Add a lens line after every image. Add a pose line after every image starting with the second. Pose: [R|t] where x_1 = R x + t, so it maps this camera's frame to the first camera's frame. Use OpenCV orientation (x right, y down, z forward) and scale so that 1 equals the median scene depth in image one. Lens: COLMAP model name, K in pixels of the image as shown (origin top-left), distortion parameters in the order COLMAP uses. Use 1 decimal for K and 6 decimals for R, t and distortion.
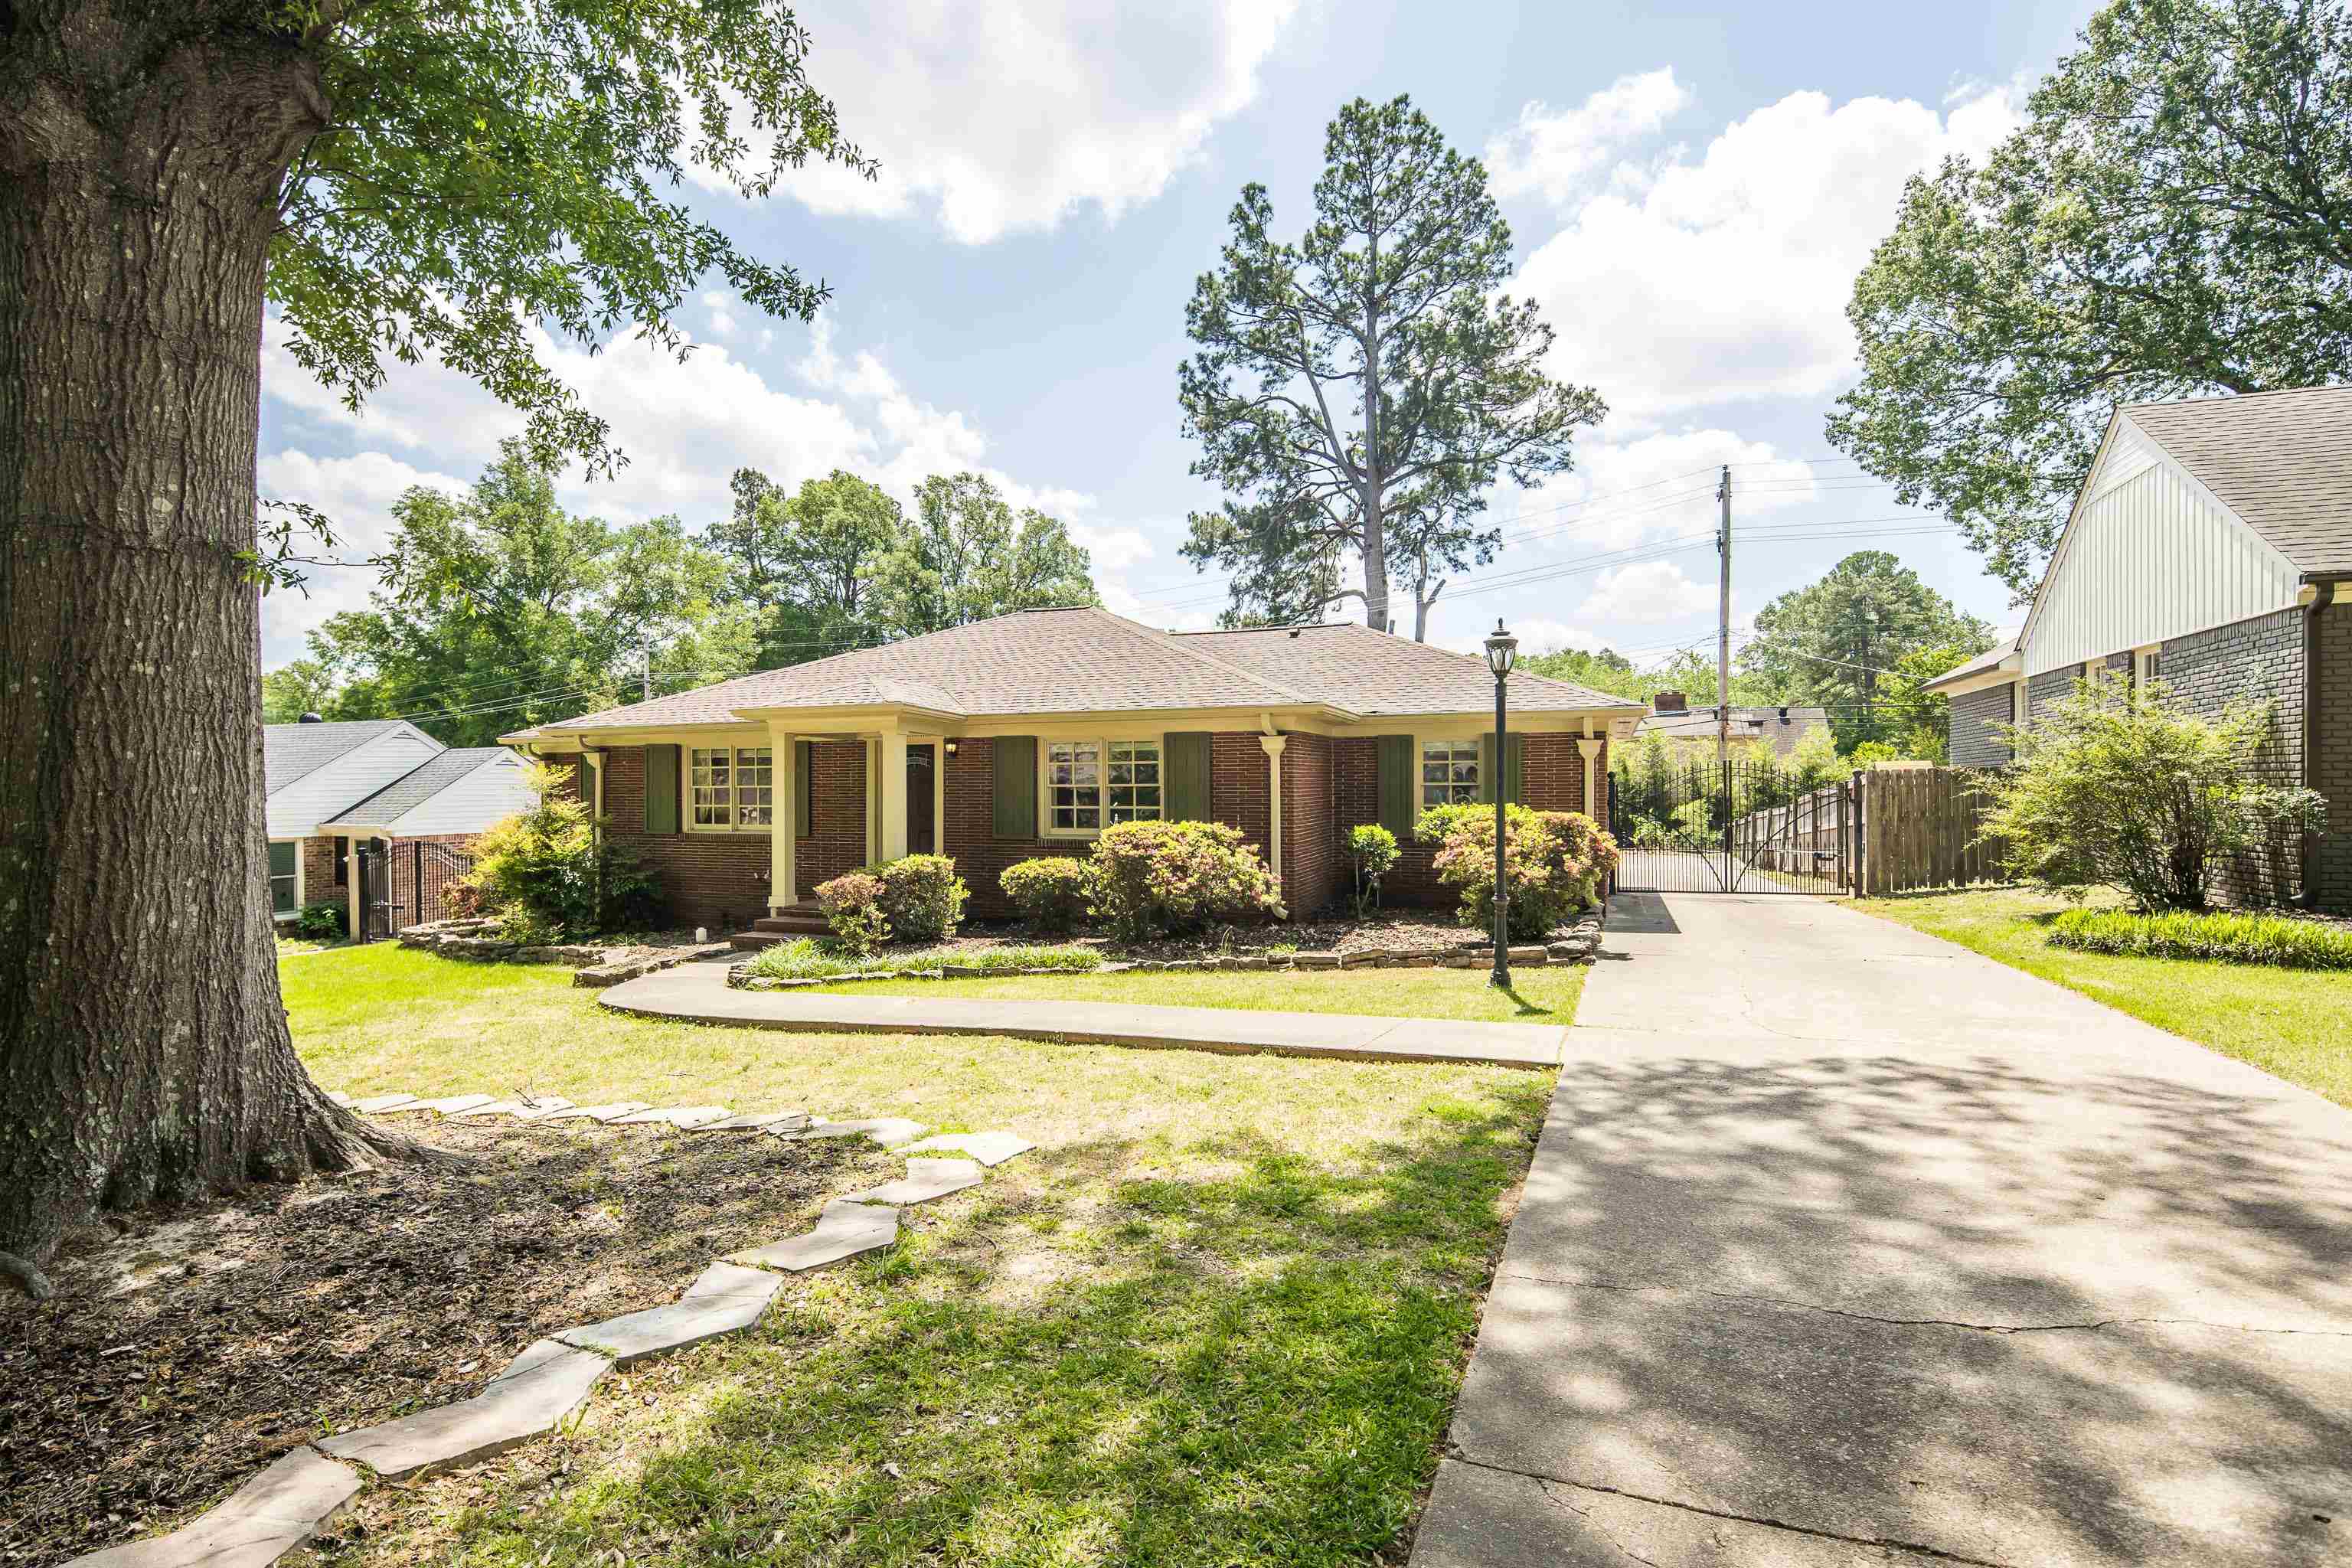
lens RADIAL K [[1136.0, 0, 1173.2], [0, 1136.0, 808.9], [0, 0, 1]] dist [0.001212, -0.000070]
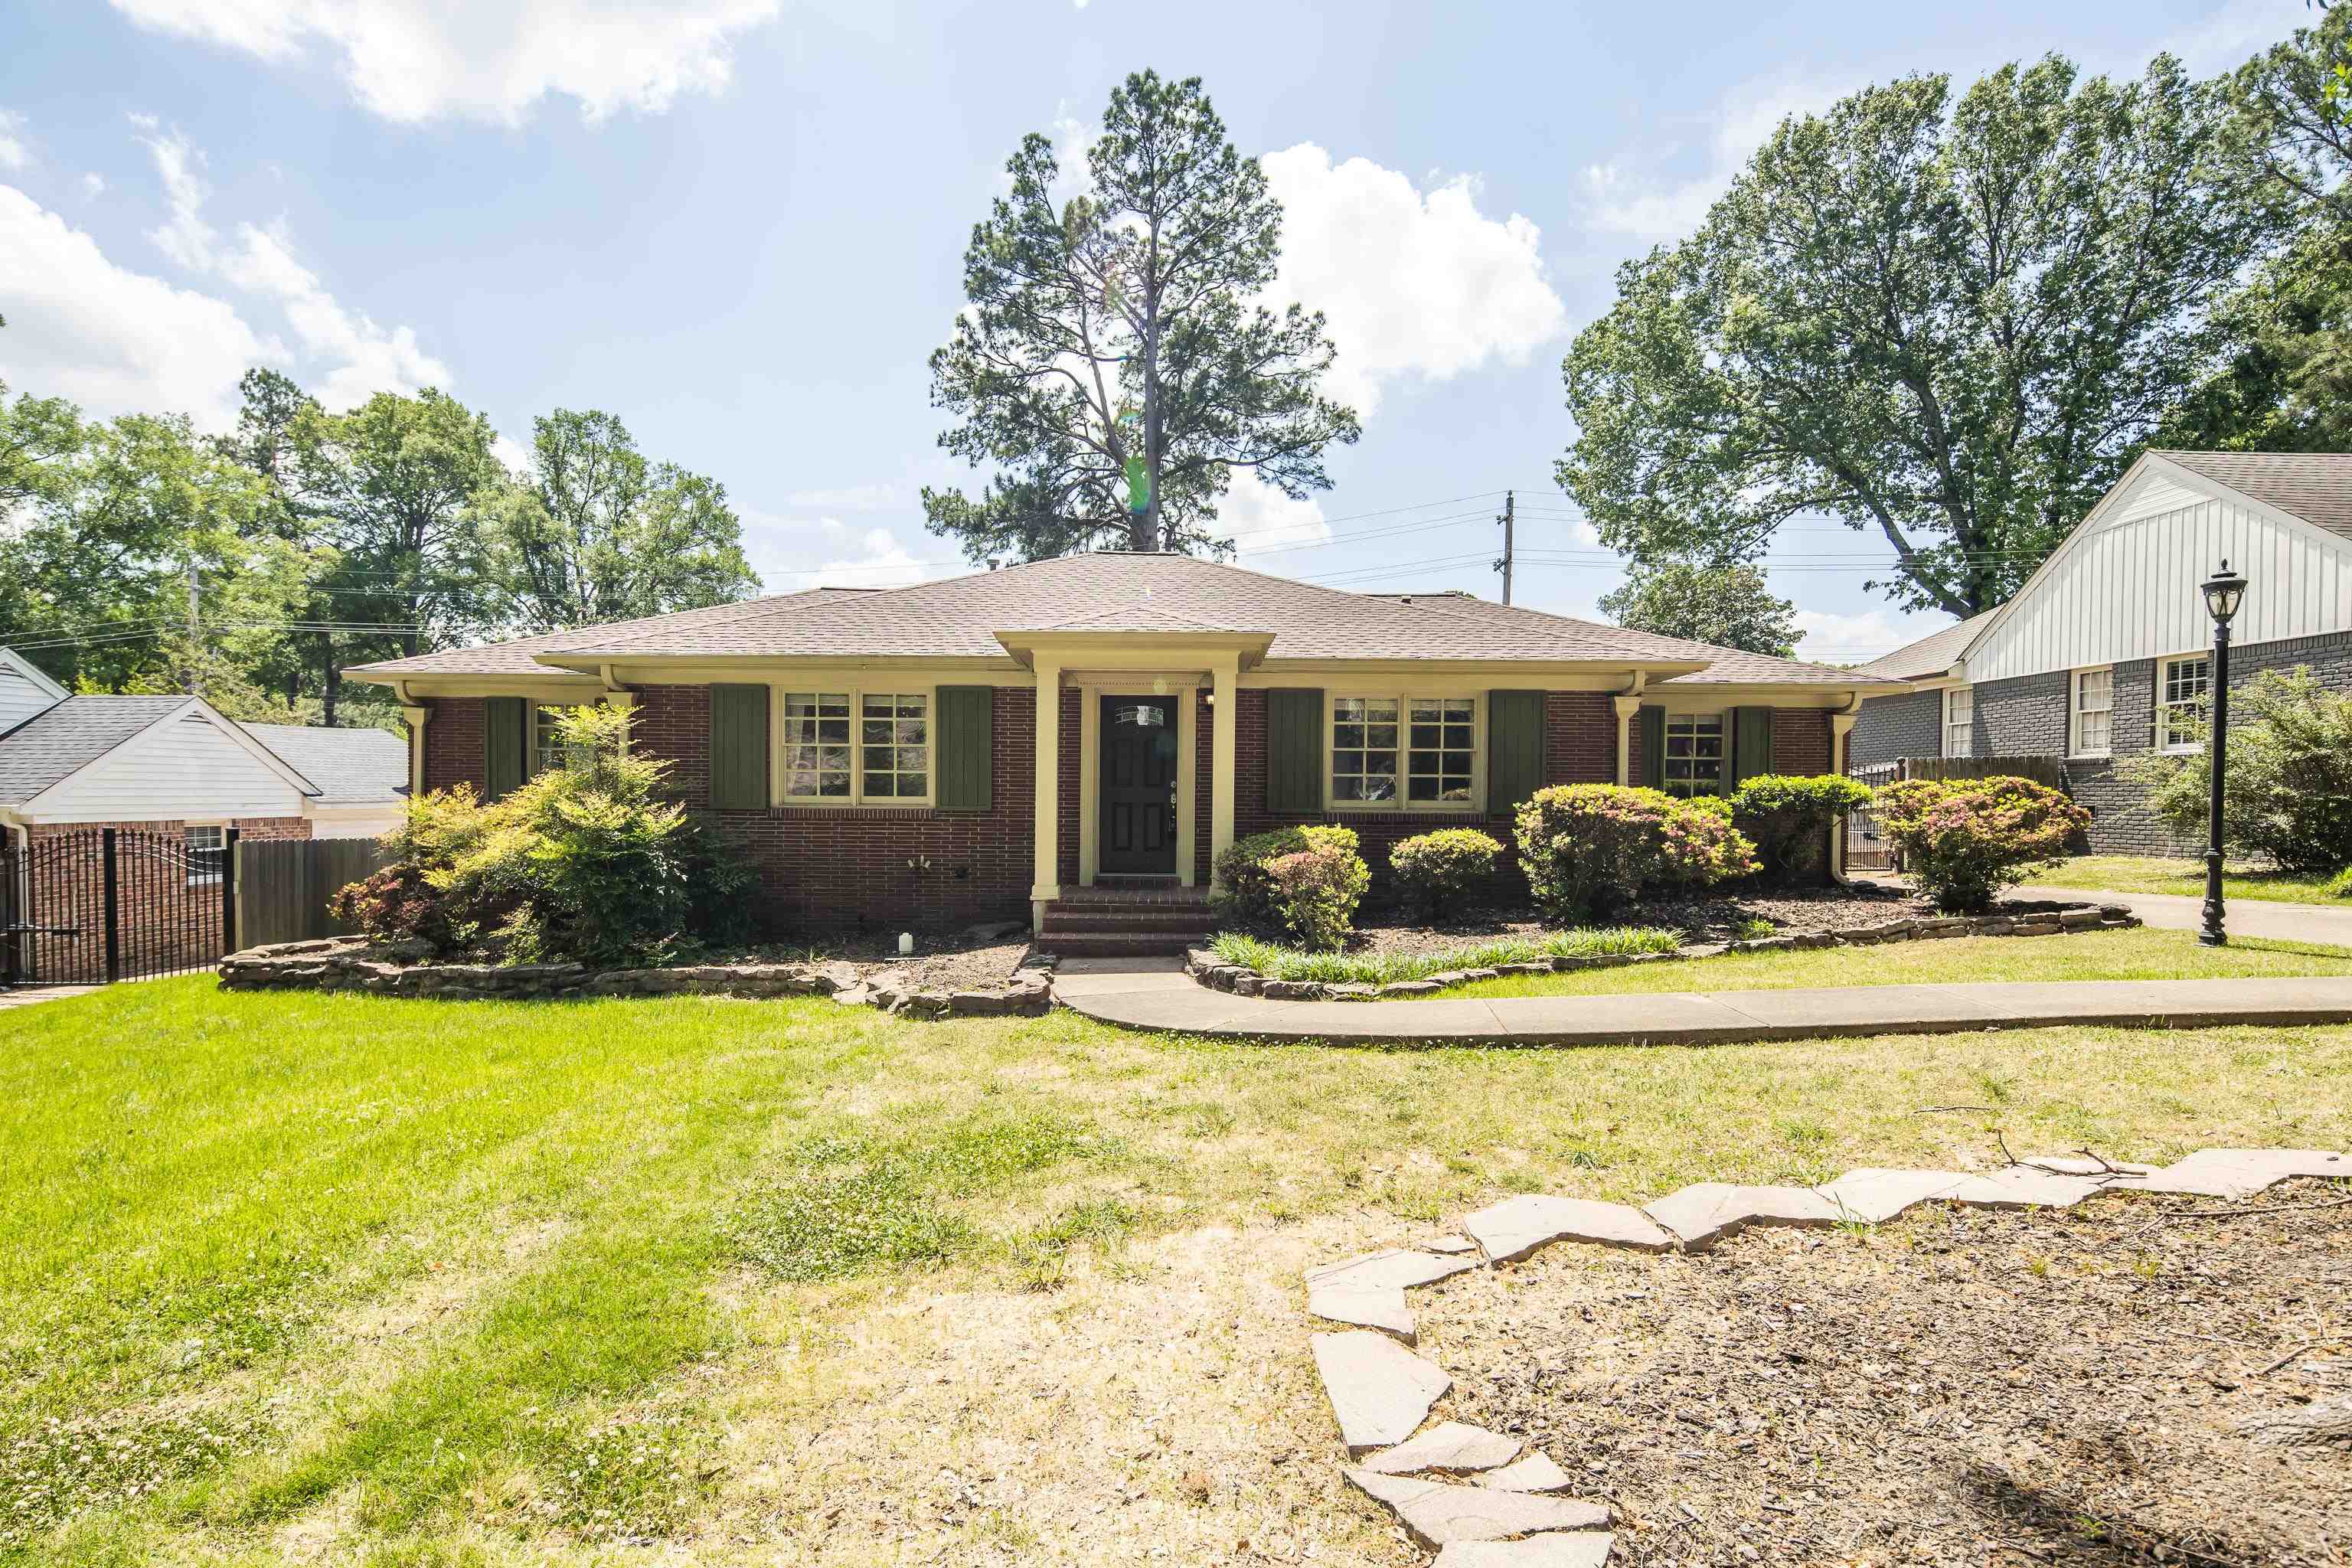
lens RADIAL K [[1144.1, 0, 1175.8], [0, 1144.1, 834.6], [0, 0, 1]] dist [0.001346, 0.000037]
pose [[0.926823, -0.000333, 0.375499, -0.175217], [-0.003919, 0.999937, 0.010561, 0.011007], [-0.375479, -0.011260, 0.926762, 0.085857]]
